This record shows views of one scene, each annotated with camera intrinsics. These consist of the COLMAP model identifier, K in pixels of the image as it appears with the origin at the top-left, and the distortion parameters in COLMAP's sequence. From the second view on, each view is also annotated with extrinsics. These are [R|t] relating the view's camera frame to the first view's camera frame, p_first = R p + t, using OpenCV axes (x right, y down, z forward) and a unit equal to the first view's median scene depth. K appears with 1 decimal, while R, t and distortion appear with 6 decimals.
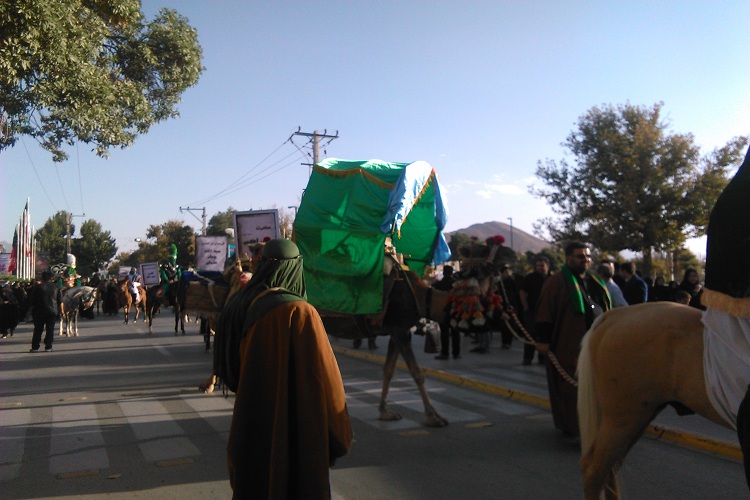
lens RADIAL K [[669.0, 0, 375.0], [0, 669.0, 250.0], [0, 0, 1]] dist [-0.031846, 0.103334]
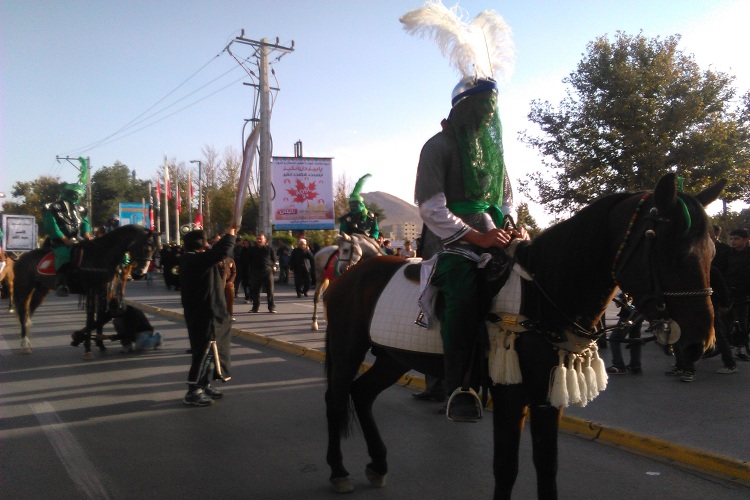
lens RADIAL K [[679.4, 0, 375.0], [0, 679.4, 250.0], [0, 0, 1]] dist [-0.043708, 0.100314]
pose [[0.986838, 0.006135, 0.161598, -0.073152], [-0.013666, 0.998869, 0.045532, 0.011970], [-0.161136, -0.047141, 0.985806, 0.211269]]
